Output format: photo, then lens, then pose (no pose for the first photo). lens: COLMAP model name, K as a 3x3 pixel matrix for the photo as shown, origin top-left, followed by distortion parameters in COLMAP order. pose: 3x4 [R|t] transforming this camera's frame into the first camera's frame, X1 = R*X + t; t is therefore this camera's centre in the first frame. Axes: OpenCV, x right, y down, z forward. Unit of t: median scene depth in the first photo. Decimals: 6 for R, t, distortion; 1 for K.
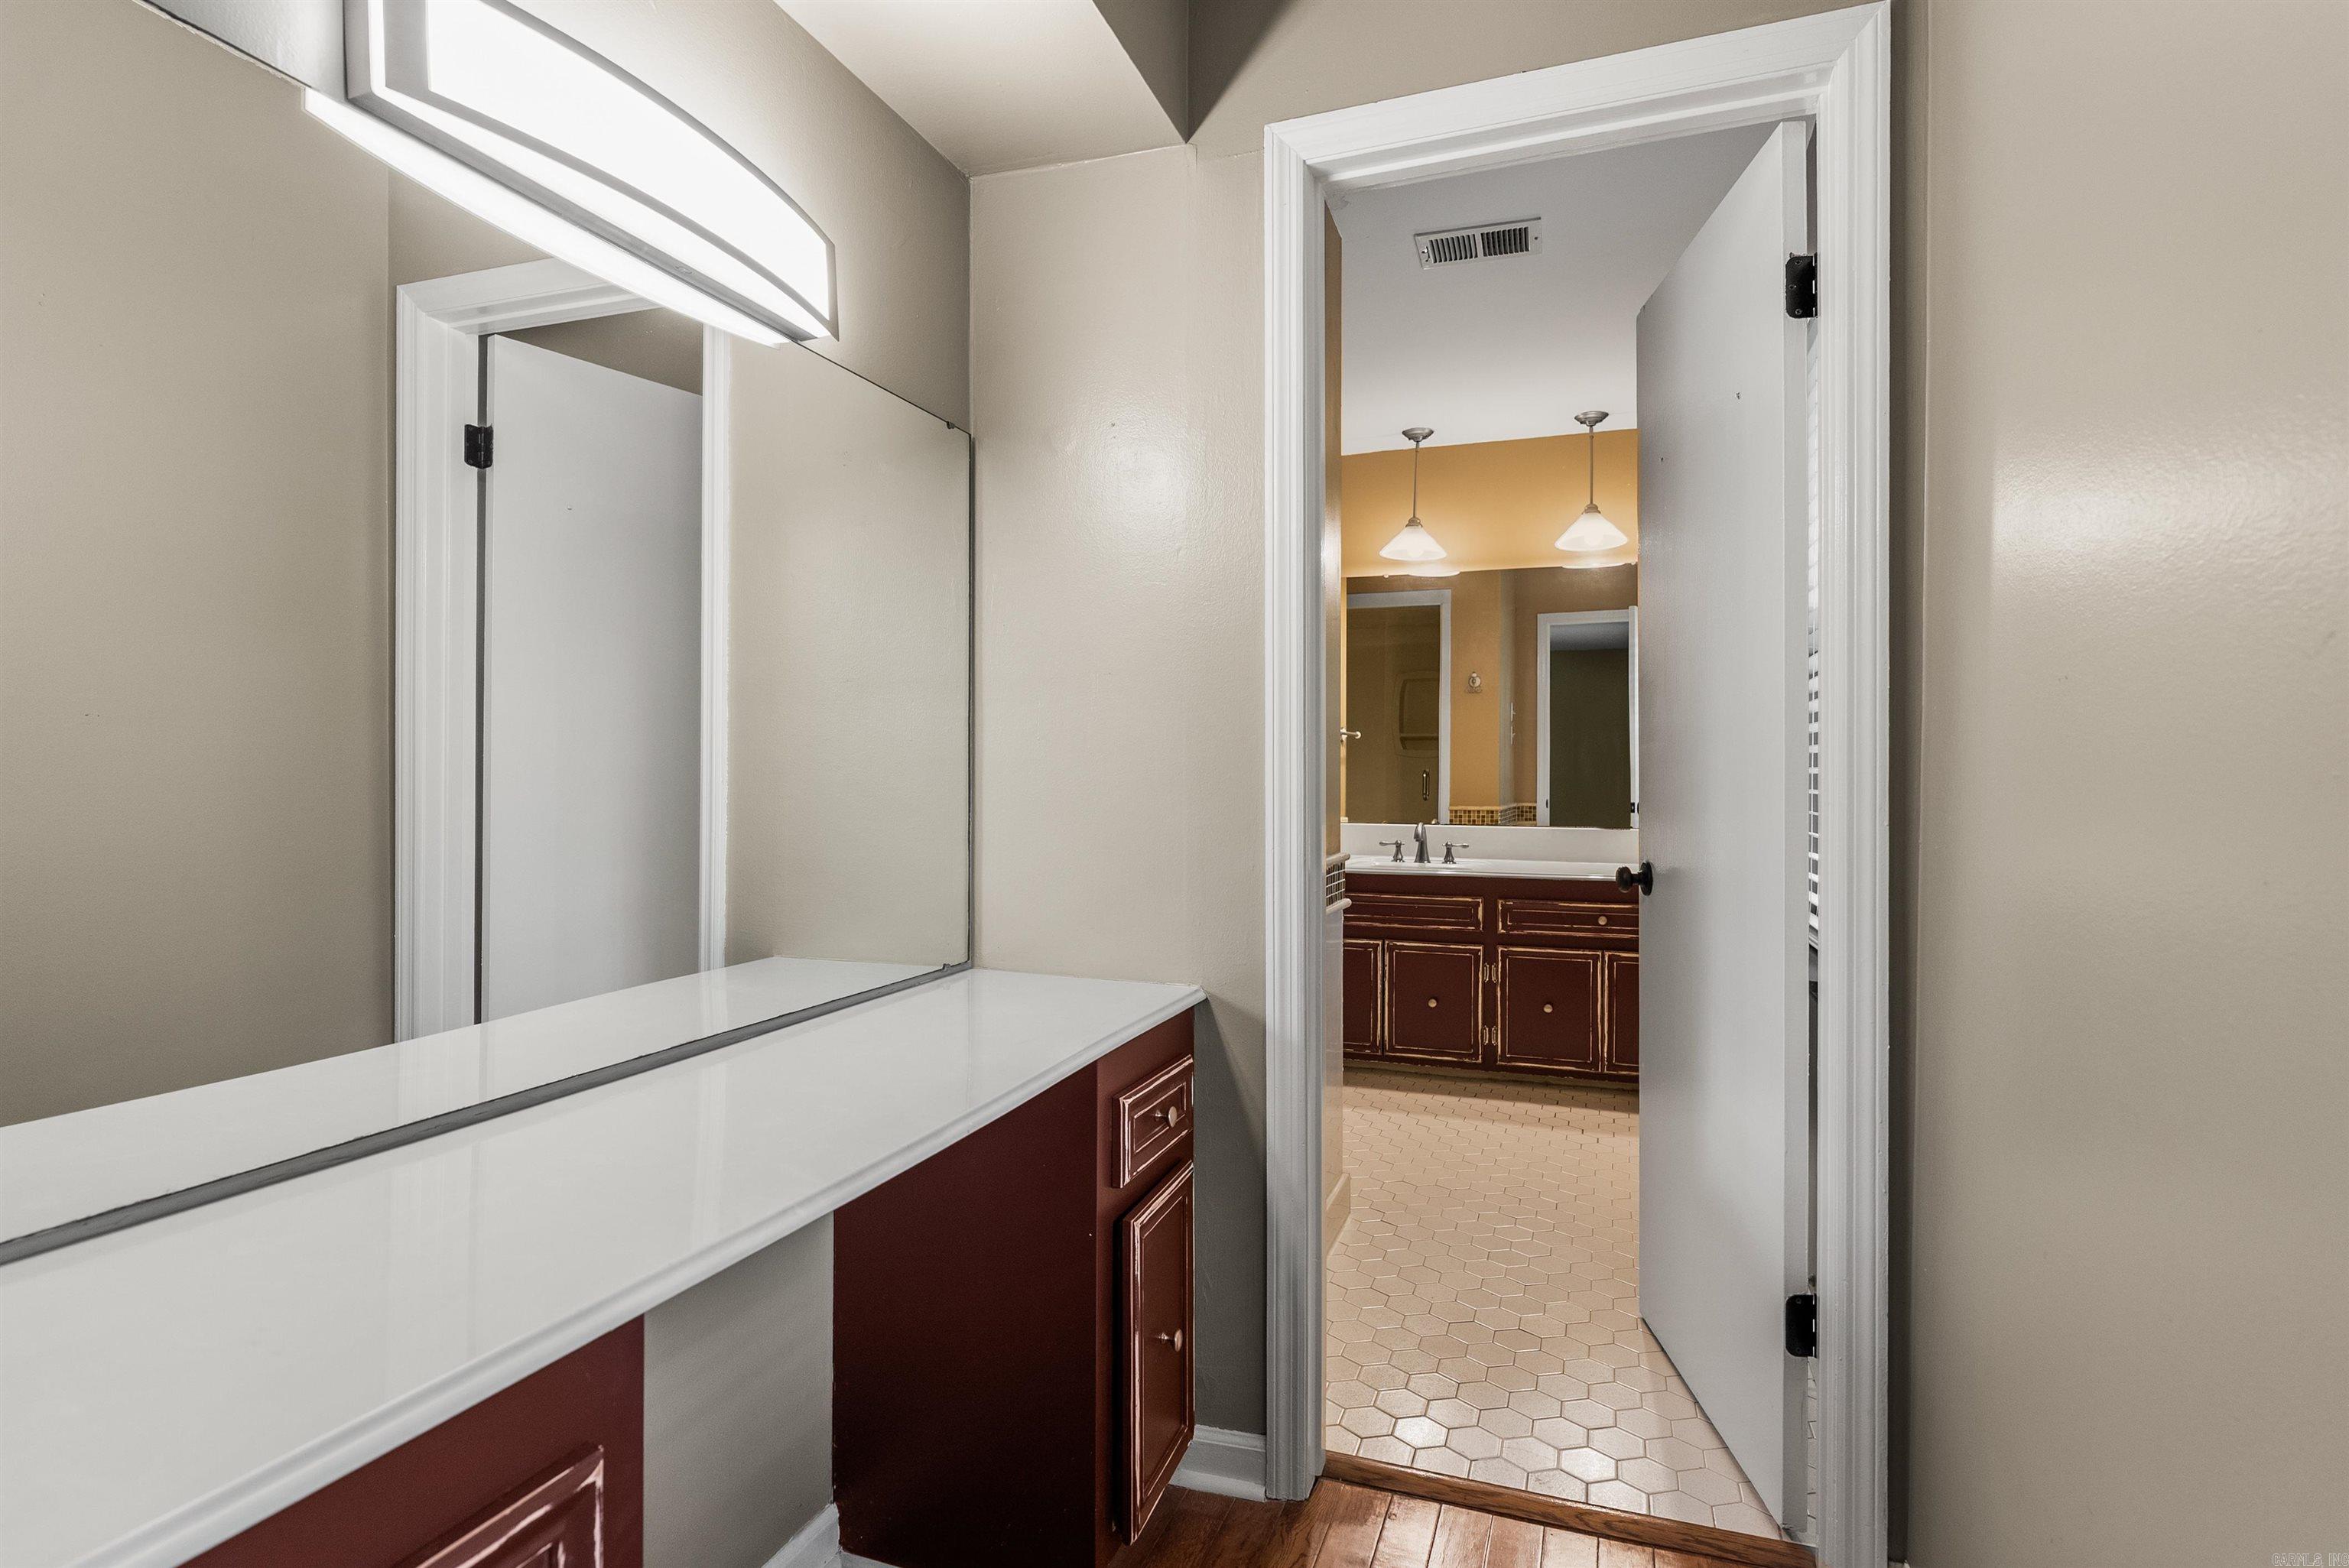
lens RADIAL K [[1191.9, 0, 1188.7], [0, 1191.9, 762.8], [0, 0, 1]] dist [0.003055, 0.000624]
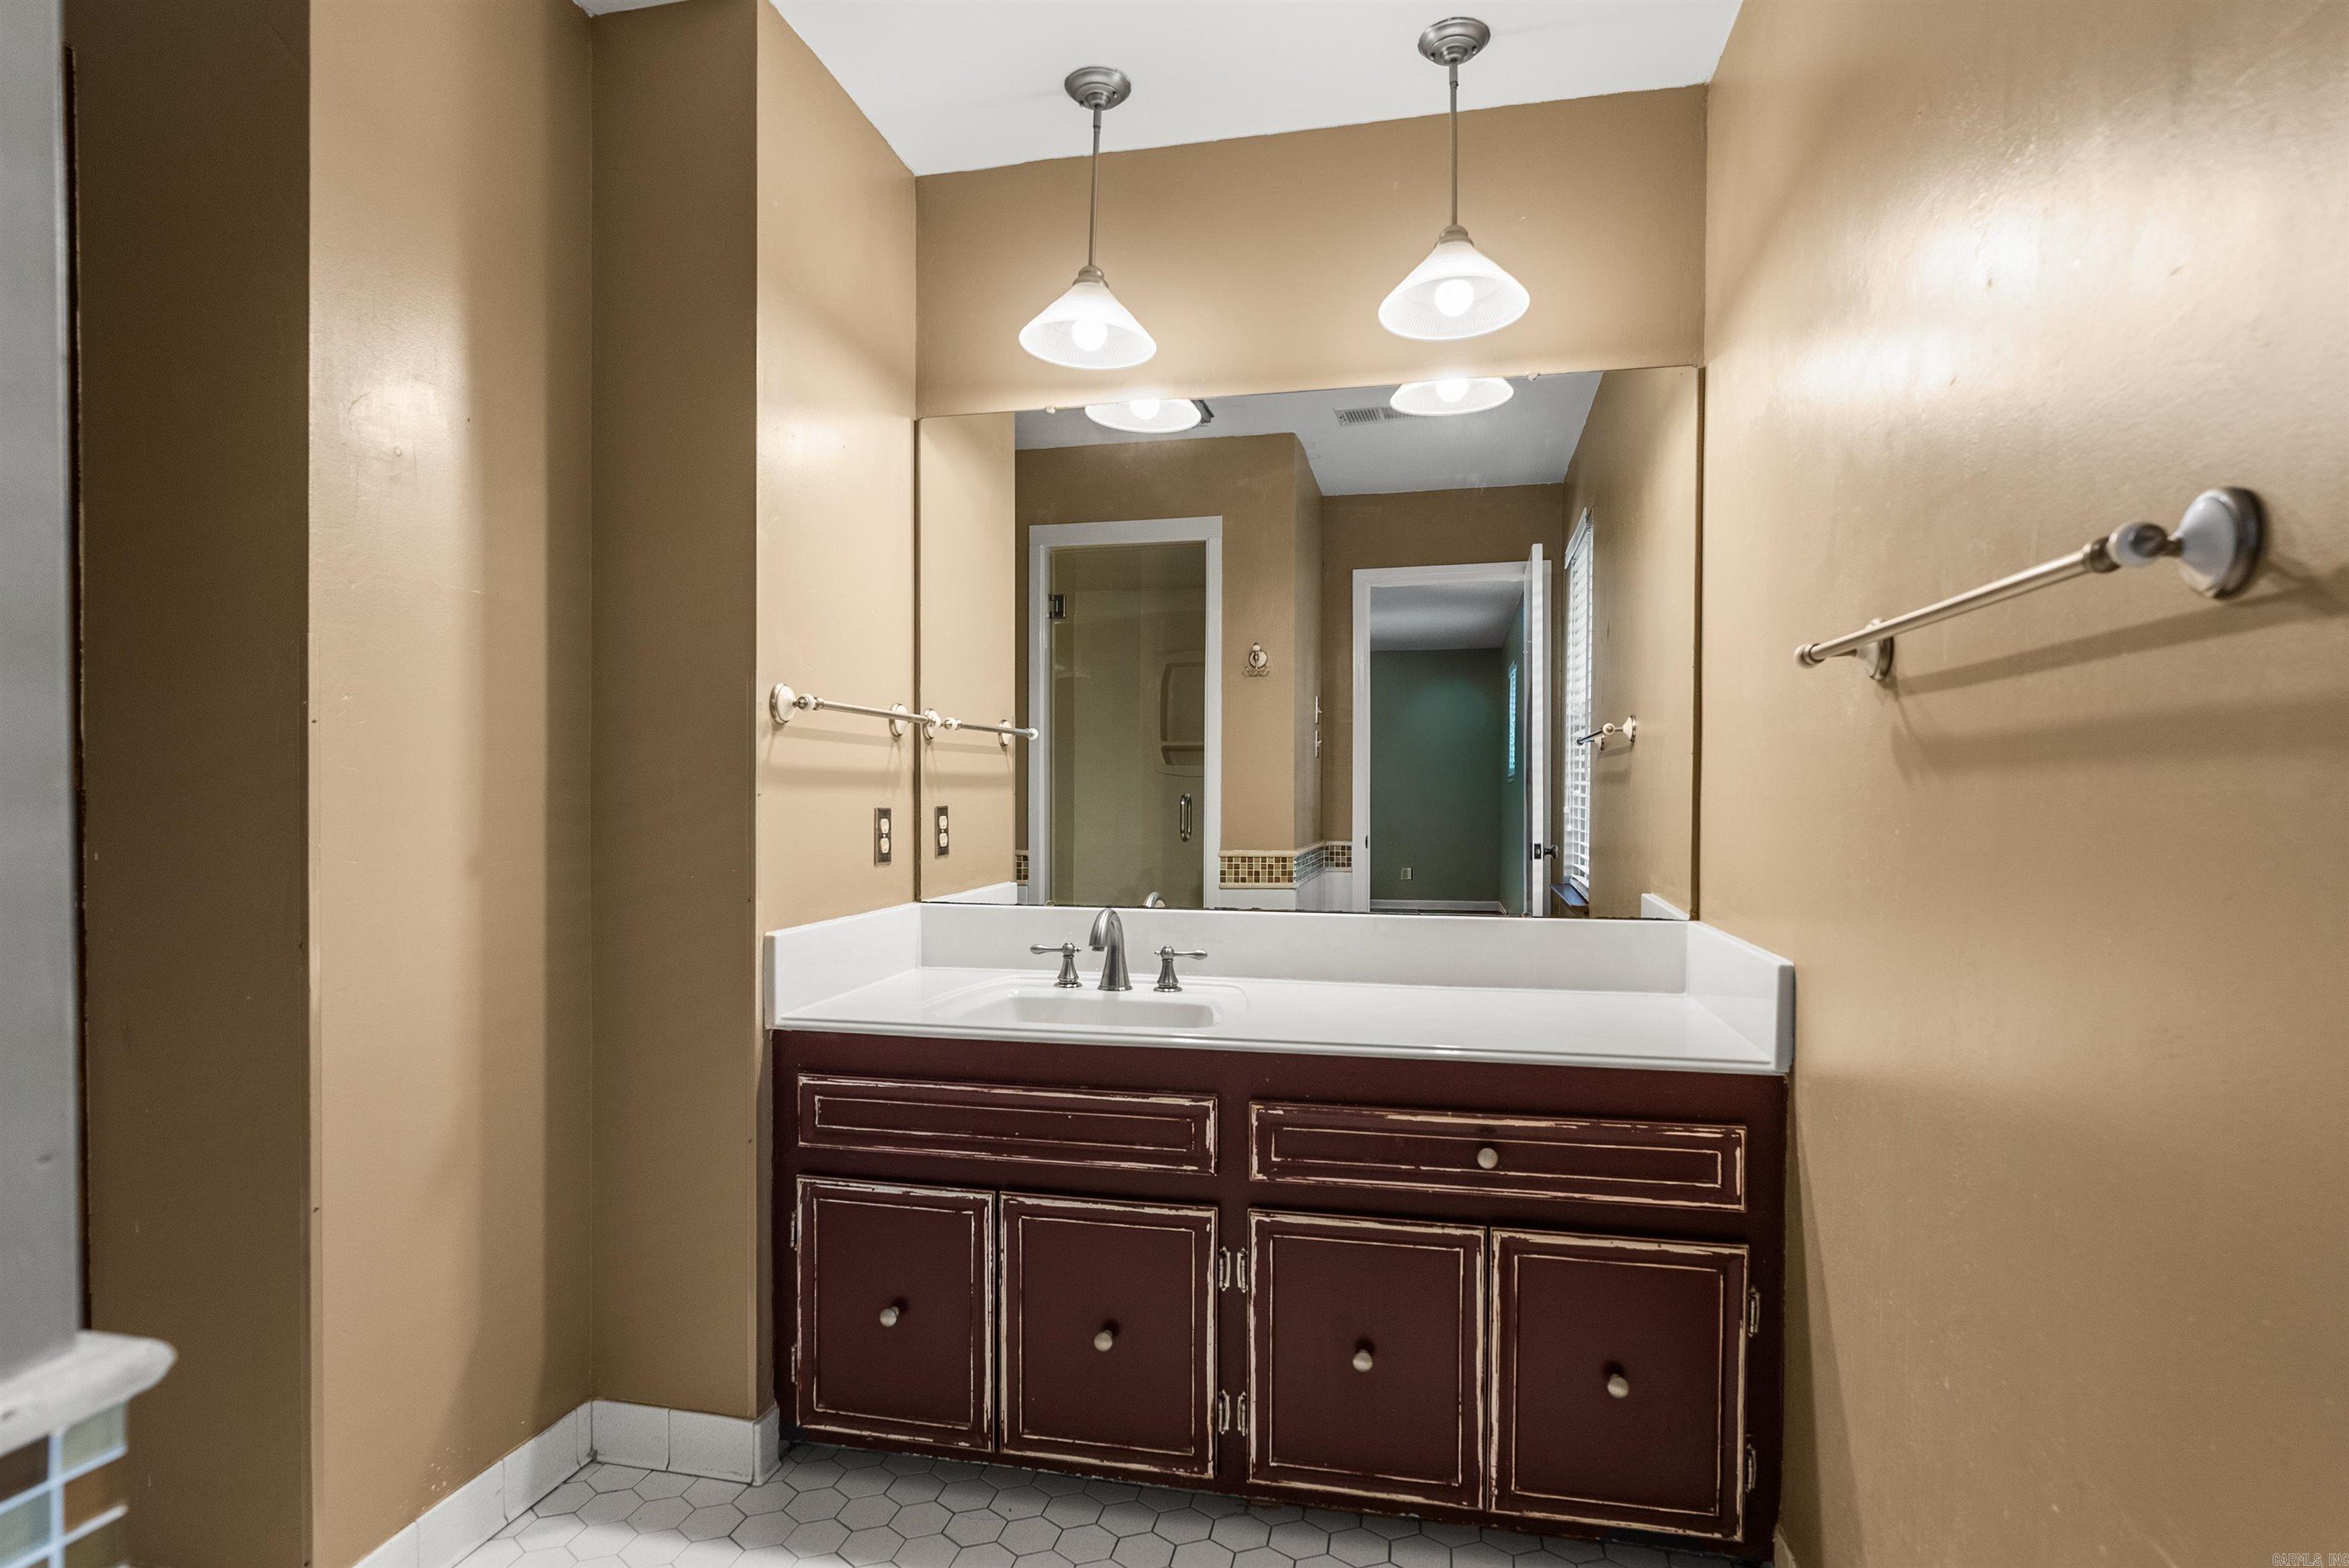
lens RADIAL K [[1191.9, 0, 1167.8], [0, 1191.9, 798.3], [0, 0, 1]] dist [0.003055, 0.000624]
pose [[0.992241, -0.003516, 0.124283, 0.174761], [0.001932, 0.999915, 0.012862, -0.000782], [-0.124318, -0.012522, 0.992163, 0.571058]]
